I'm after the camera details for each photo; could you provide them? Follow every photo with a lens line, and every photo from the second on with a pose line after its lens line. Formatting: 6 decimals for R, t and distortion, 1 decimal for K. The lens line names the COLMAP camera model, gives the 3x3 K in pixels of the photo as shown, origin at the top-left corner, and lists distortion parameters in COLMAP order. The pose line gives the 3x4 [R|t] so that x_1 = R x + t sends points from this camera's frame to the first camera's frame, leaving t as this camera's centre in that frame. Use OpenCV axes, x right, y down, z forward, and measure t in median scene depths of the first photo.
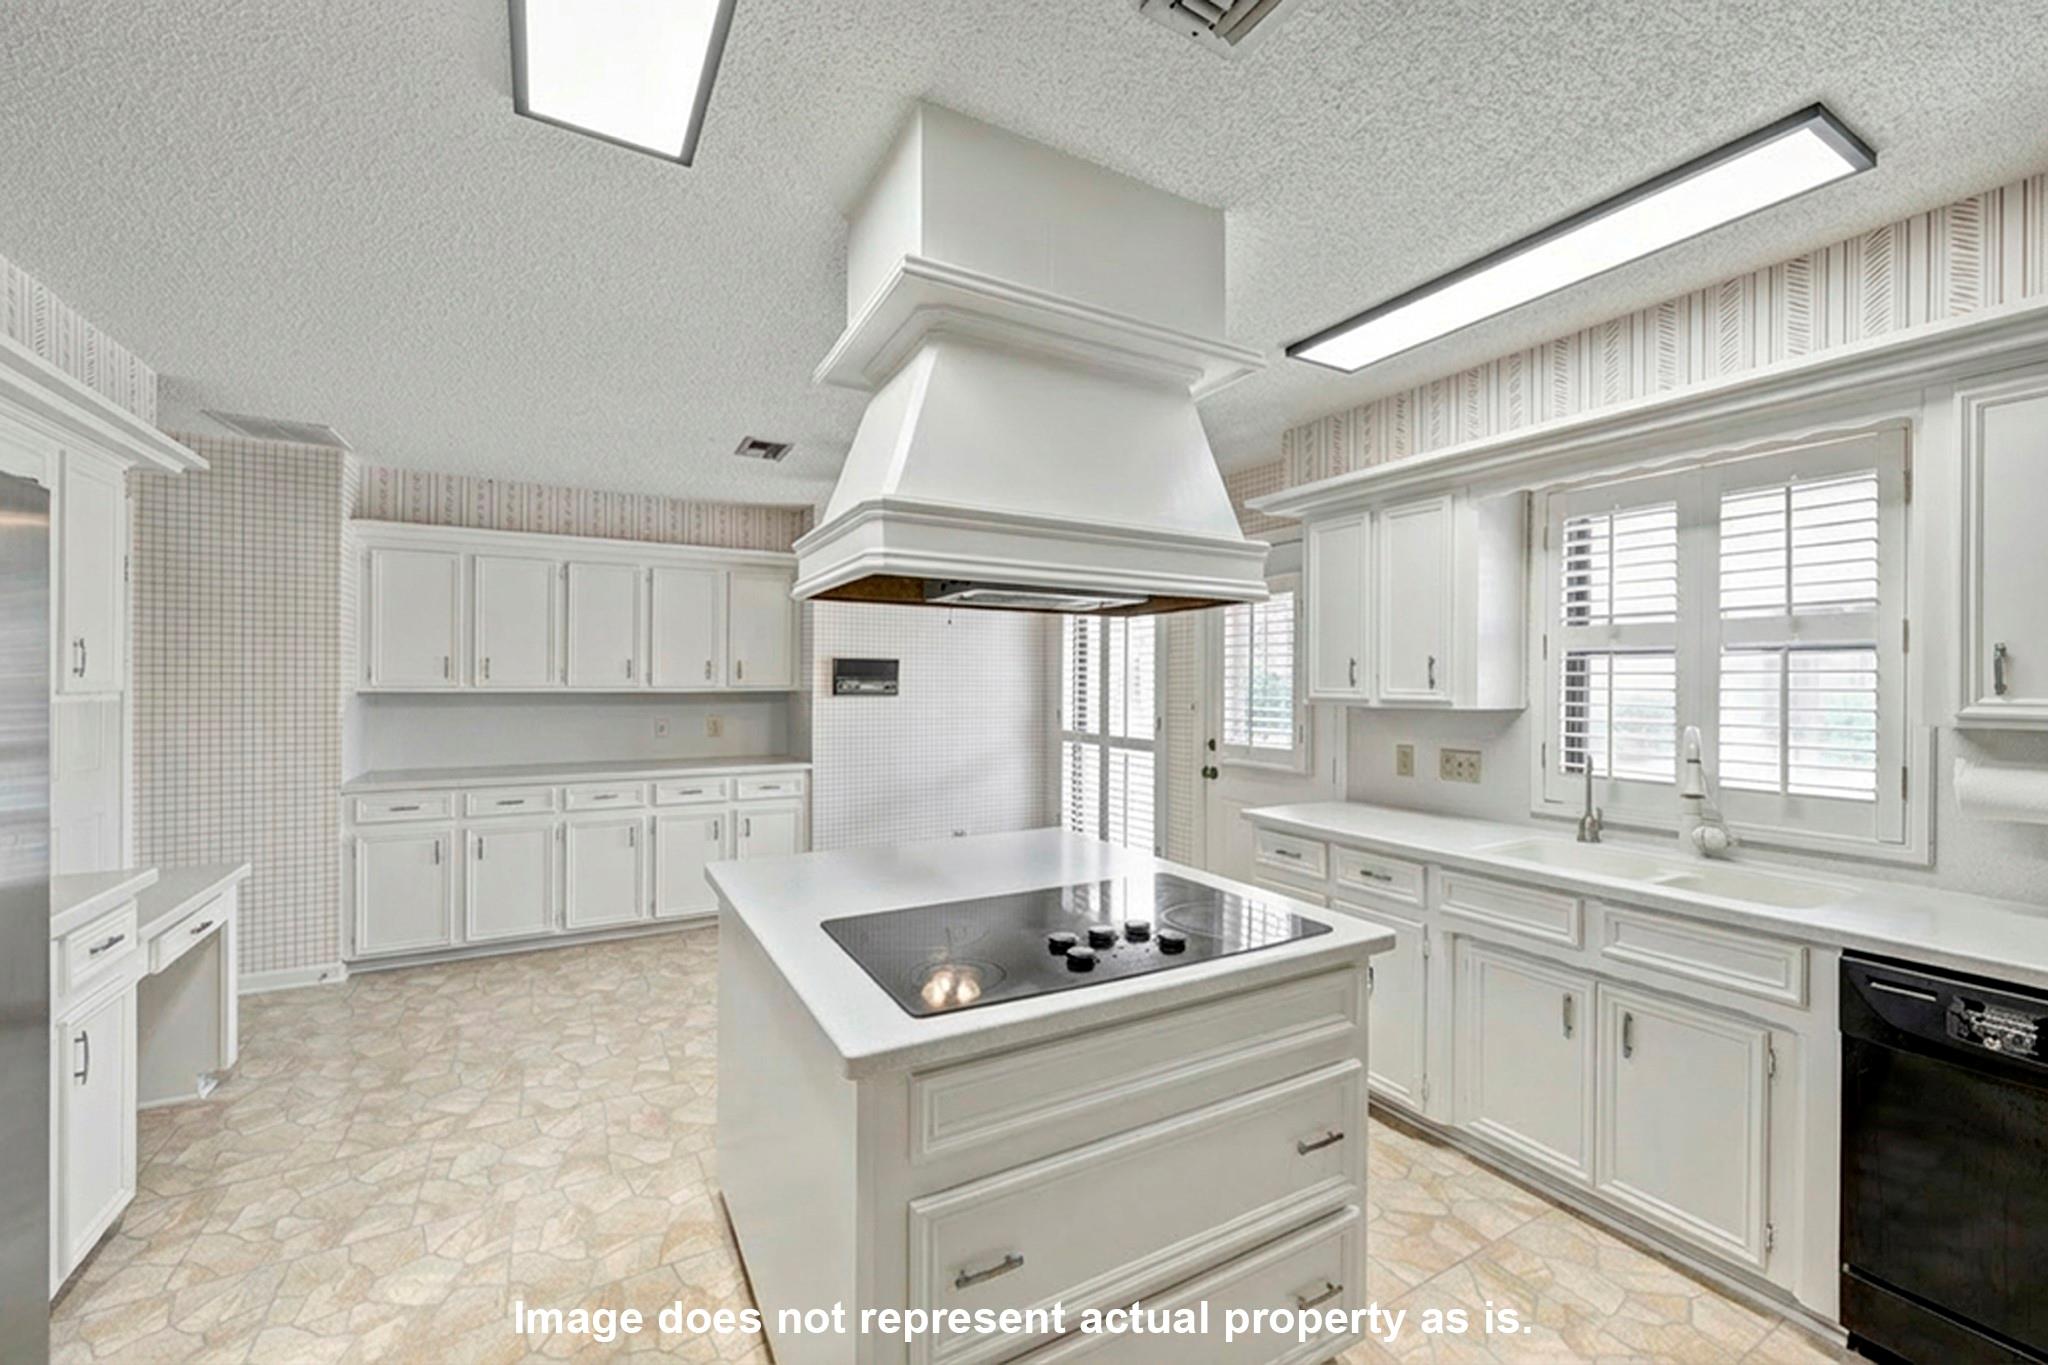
lens RADIAL K [[810.2, 0, 1020.1], [0, 810.2, 679.4], [0, 0, 1]] dist [-0.000975, -0.000076]
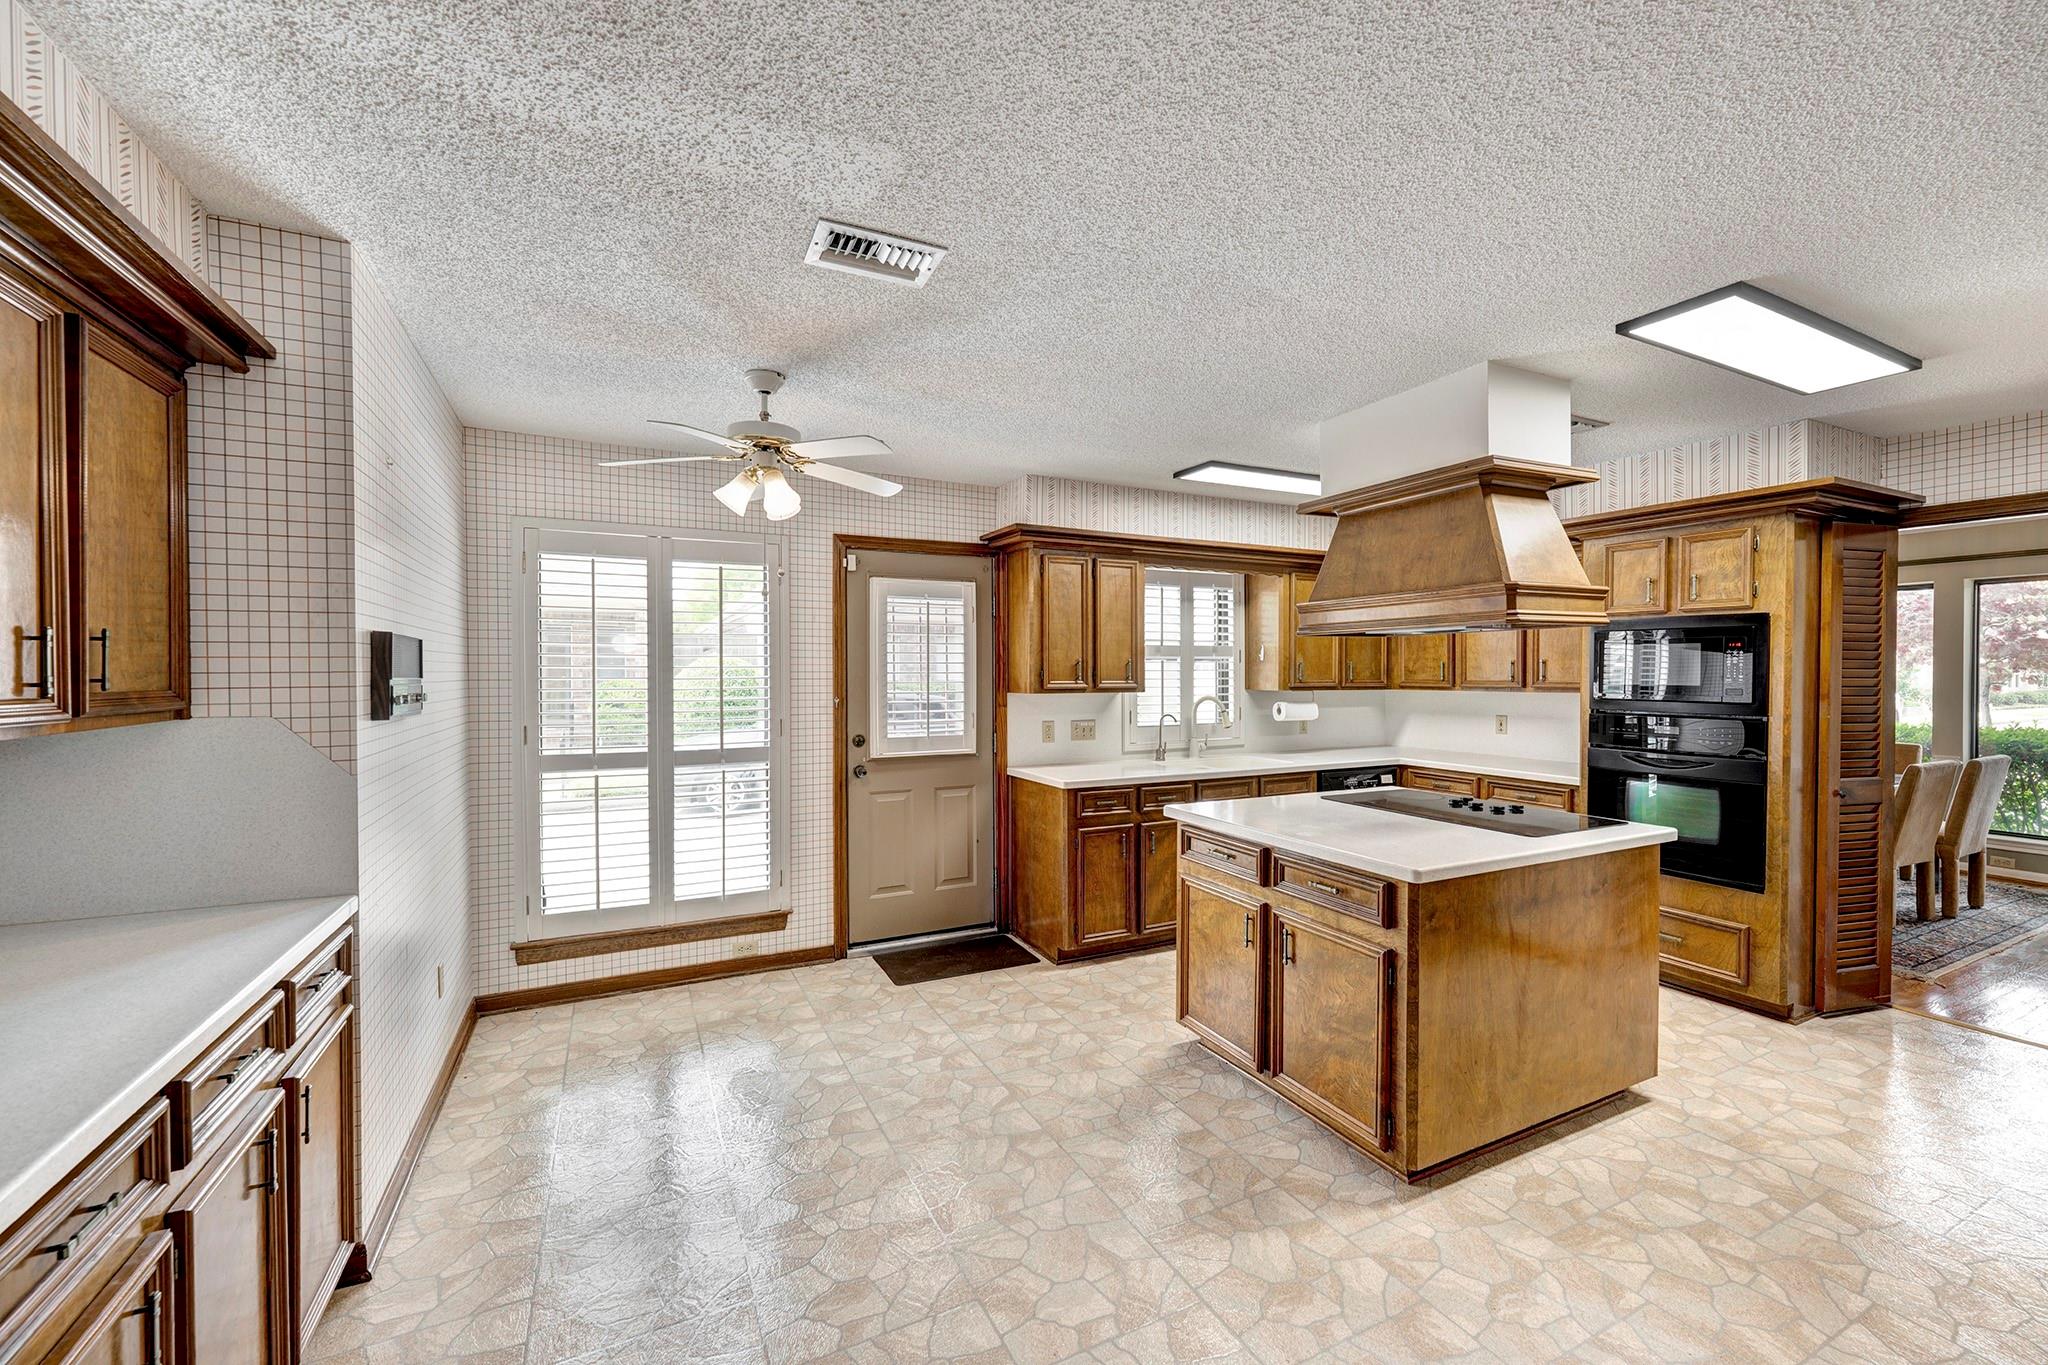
lens RADIAL K [[810.2, 0, 1020.1], [0, 810.2, 679.4], [0, 0, 1]] dist [-0.000975, -0.000076]
pose [[0.059984, -0.011224, 0.998136, -1.225101], [0.003443, 0.999933, 0.011037, -0.009136], [-0.998193, 0.002775, 0.060019, 1.251870]]
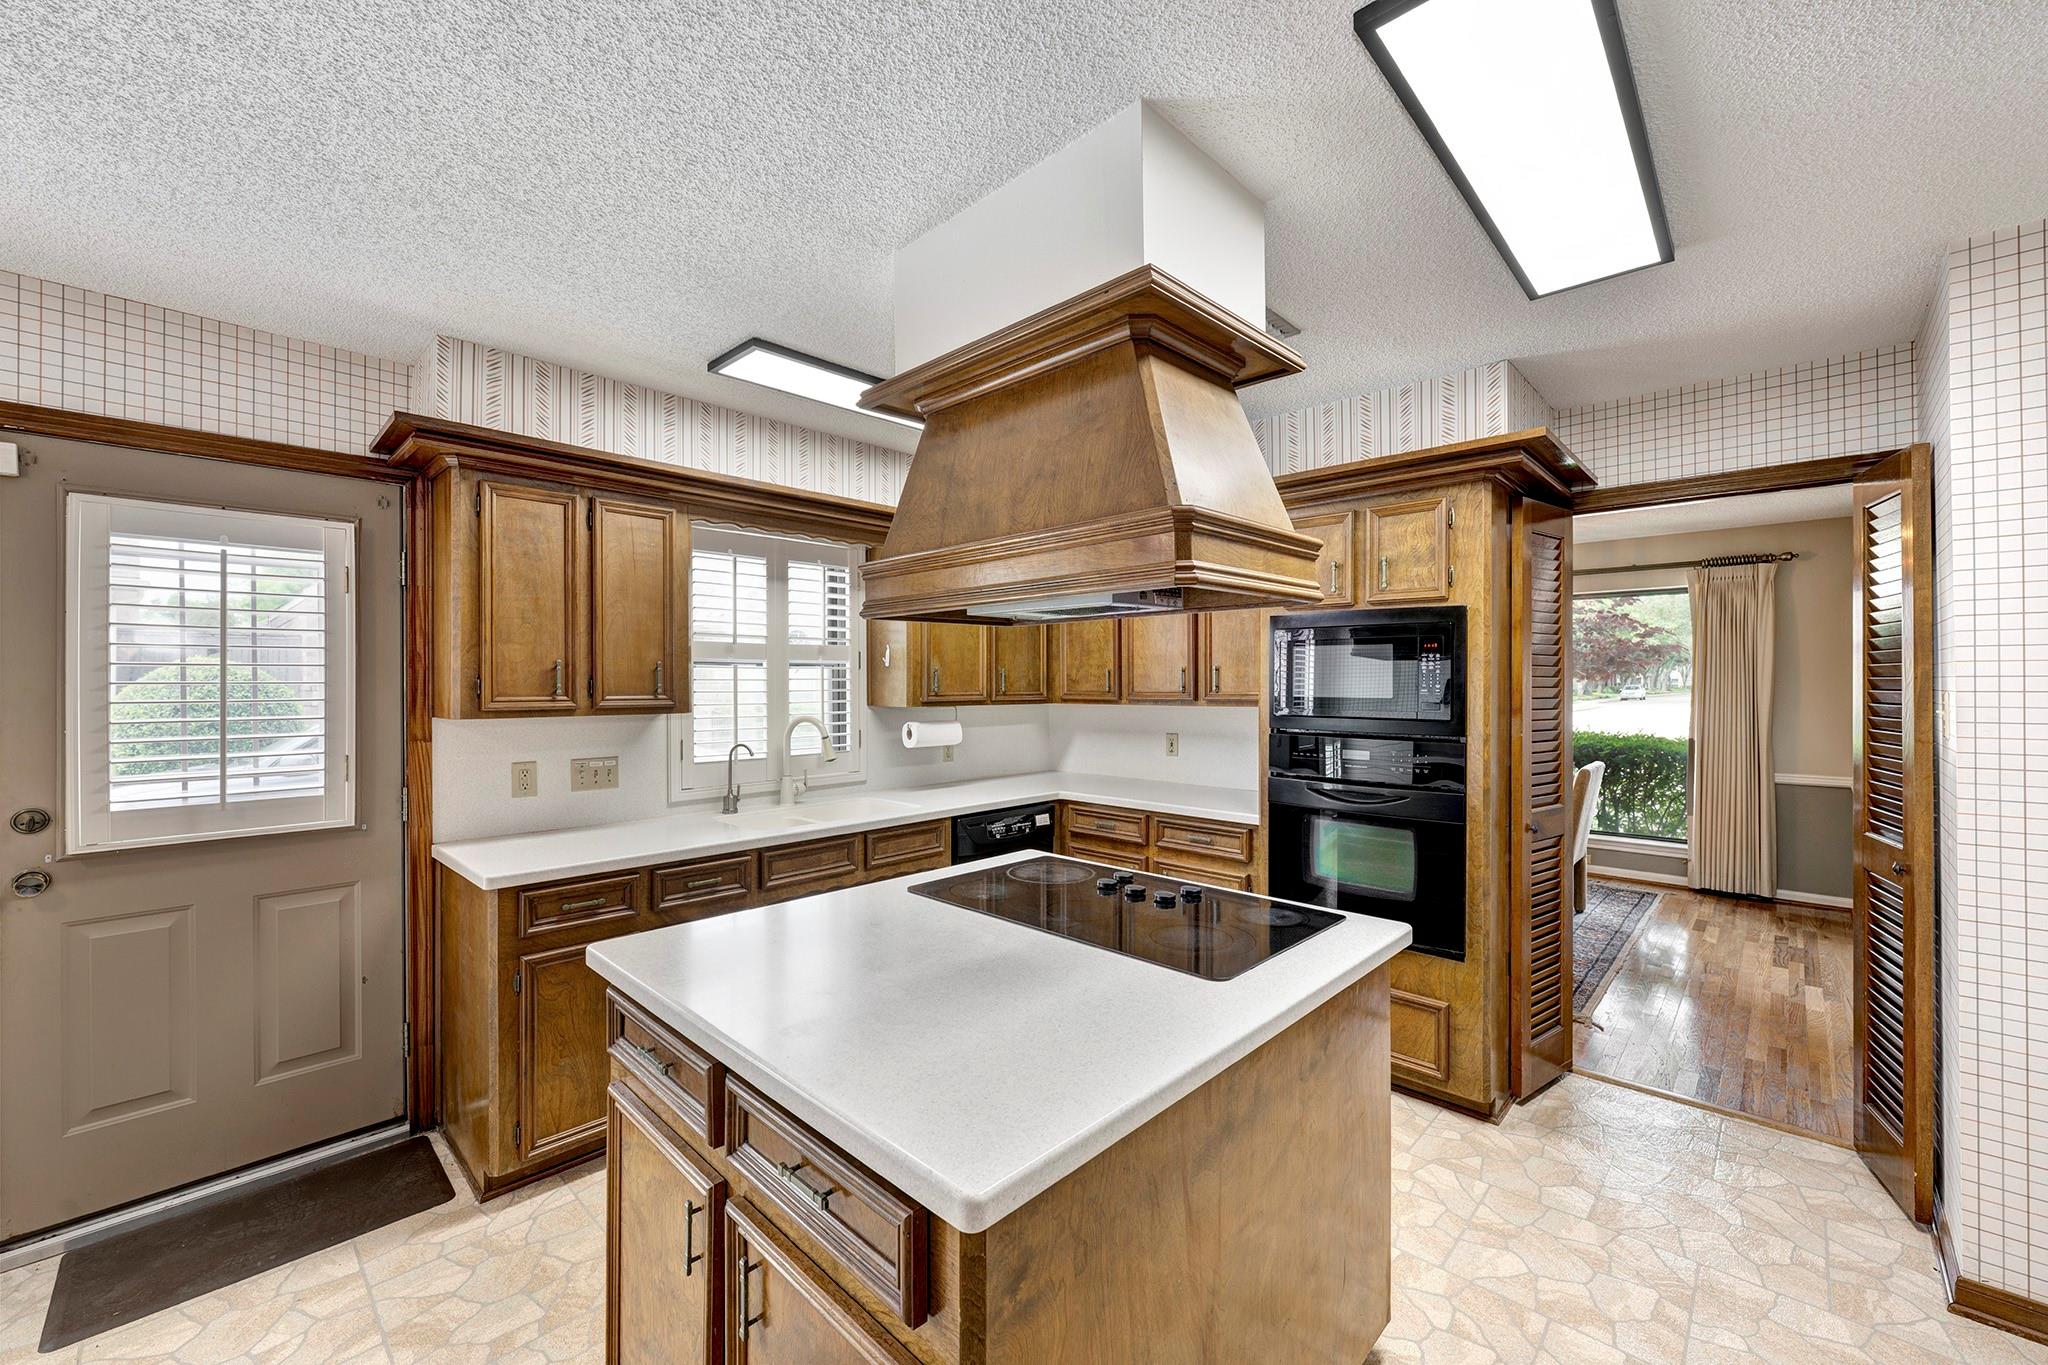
lens RADIAL K [[810.2, 0, 1020.1], [0, 810.2, 679.4], [0, 0, 1]] dist [-0.000975, -0.000076]
pose [[-0.284728, 0.002528, 0.958605, -0.662386], [0.003996, 0.999991, -0.001451, -0.004497], [-0.958600, 0.003418, -0.284735, 0.956956]]
